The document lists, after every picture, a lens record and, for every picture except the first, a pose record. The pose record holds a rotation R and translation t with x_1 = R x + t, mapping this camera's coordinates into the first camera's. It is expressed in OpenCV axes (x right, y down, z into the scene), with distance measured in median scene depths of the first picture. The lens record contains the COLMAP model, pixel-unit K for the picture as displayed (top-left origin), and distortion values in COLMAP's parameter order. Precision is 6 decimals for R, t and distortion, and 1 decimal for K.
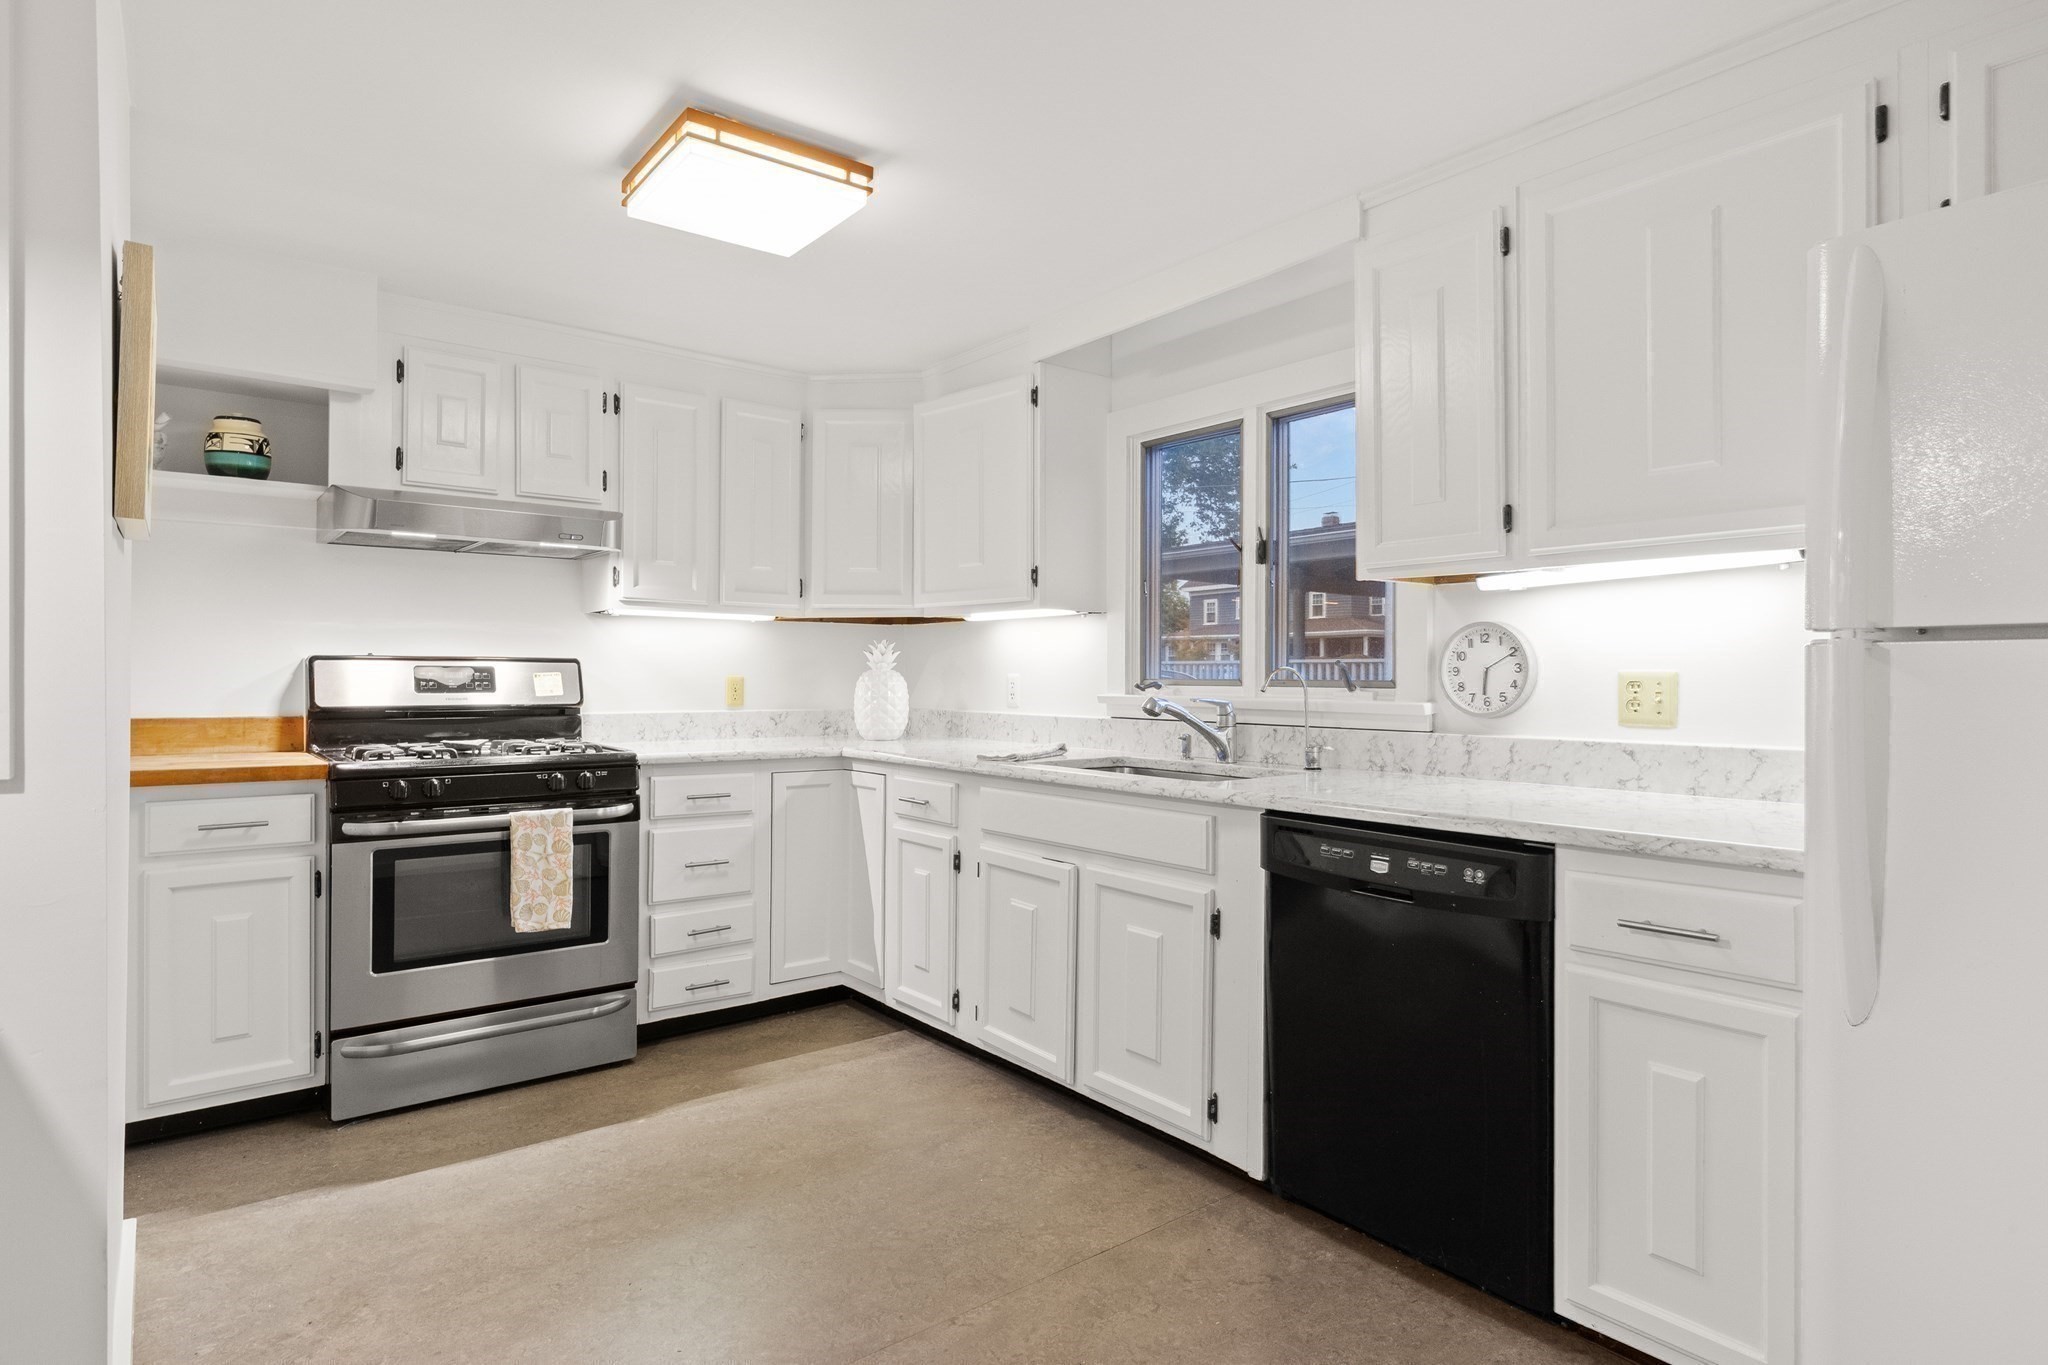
lens RADIAL K [[1117.0, 0, 1028.3], [0, 1117.0, 681.7], [0, 0, 1]] dist [0.001911, 0.002335]
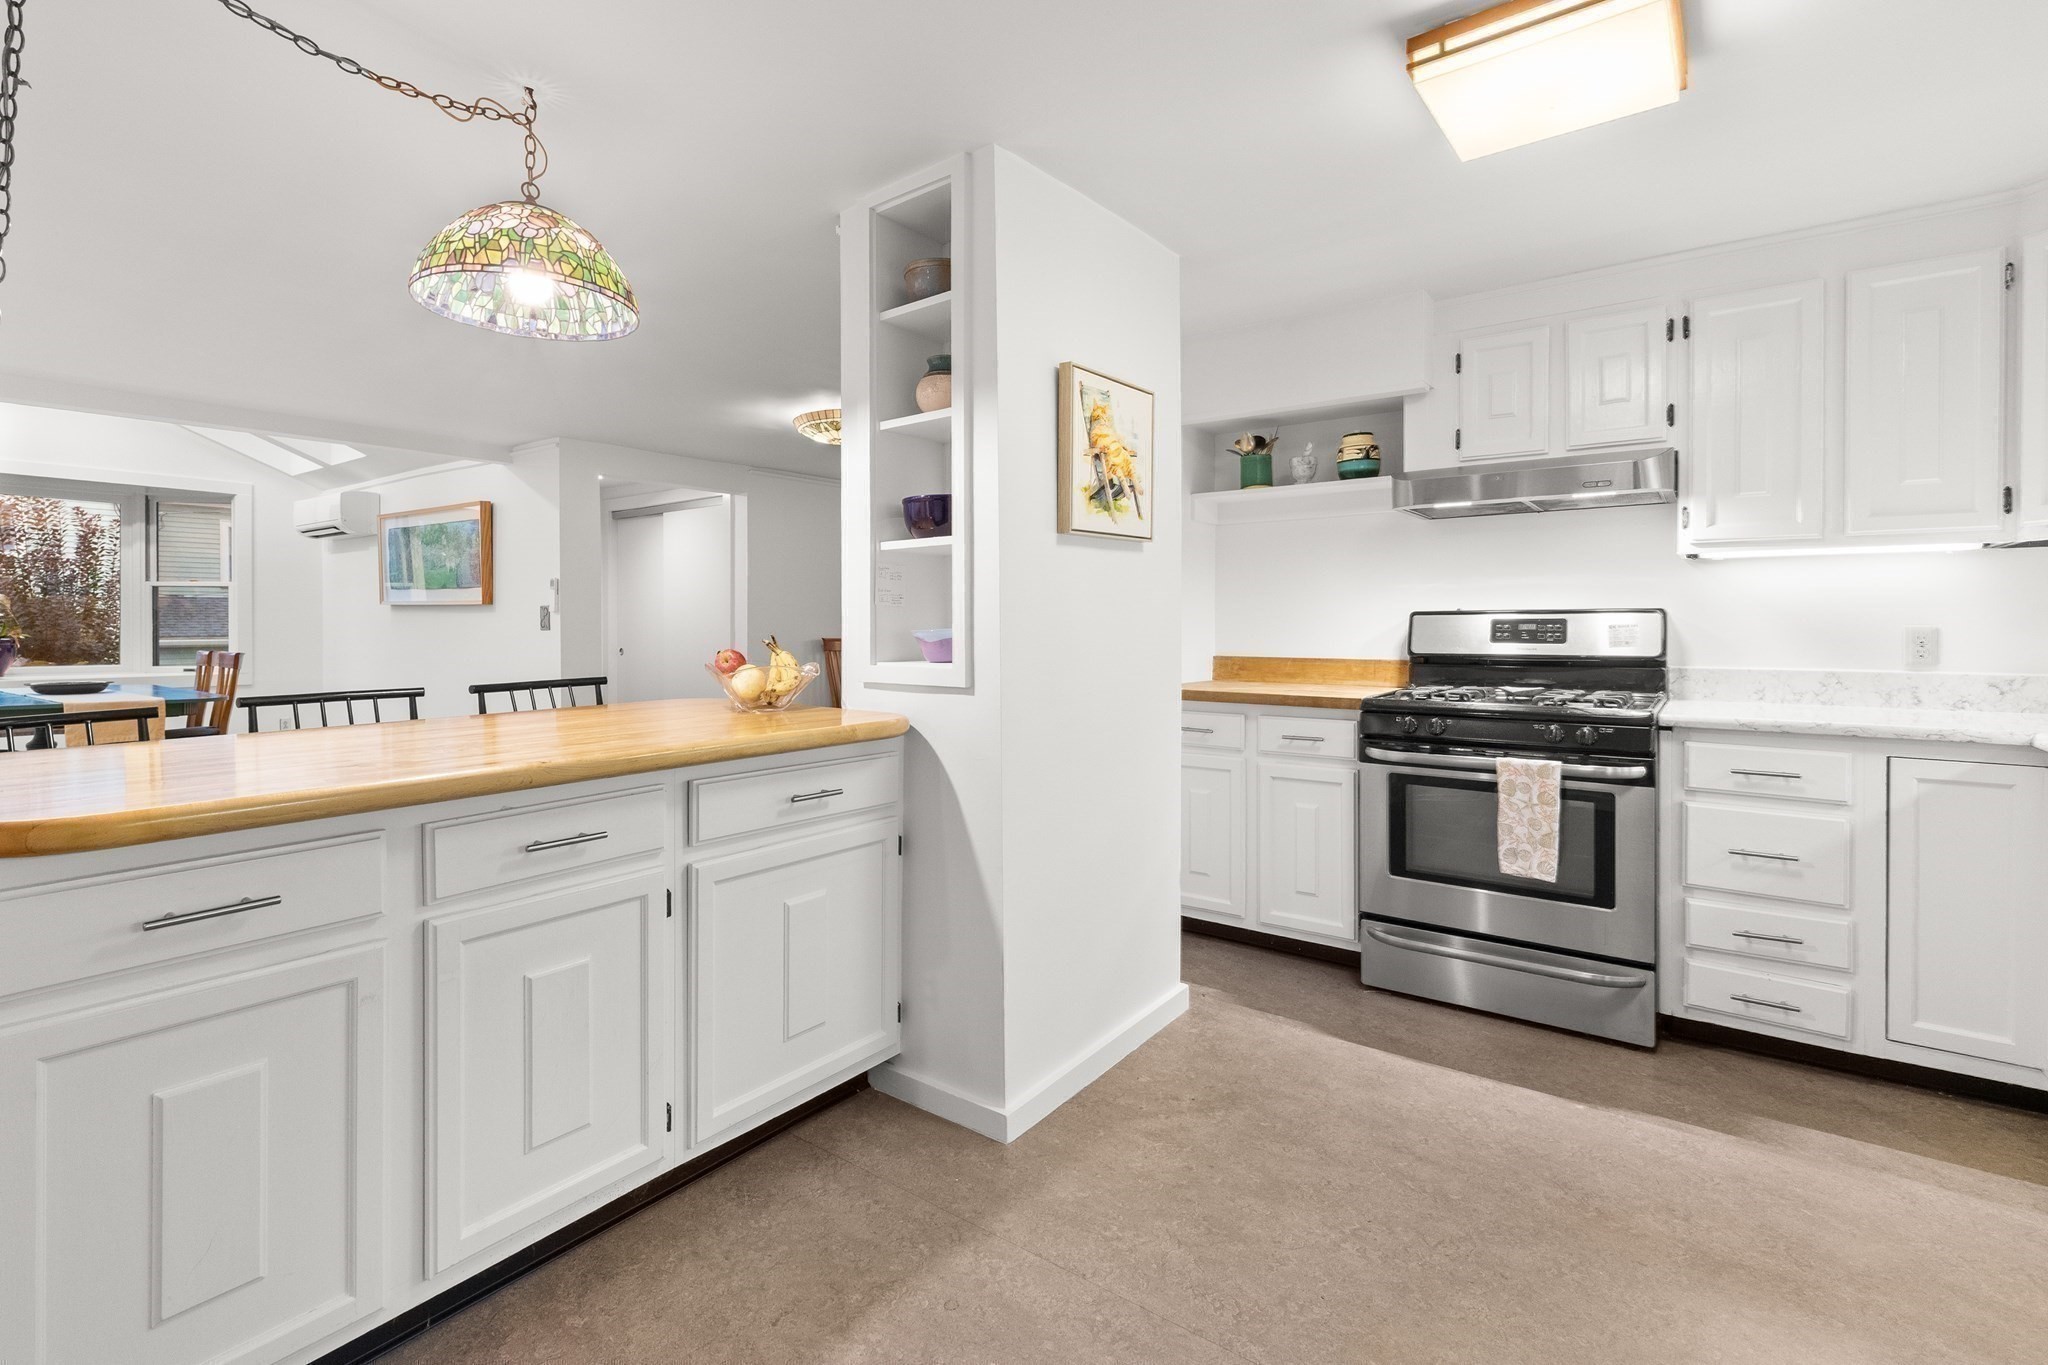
lens RADIAL K [[946.1, 0, 1010.2], [0, 946.1, 632.3], [0, 0, 1]] dist [0.008141, -0.000363]
pose [[0.249100, 0.002844, -0.968474, 0.276341], [-0.000523, 0.999996, 0.002802, -0.003189], [0.968478, -0.000191, 0.249101, 0.316059]]
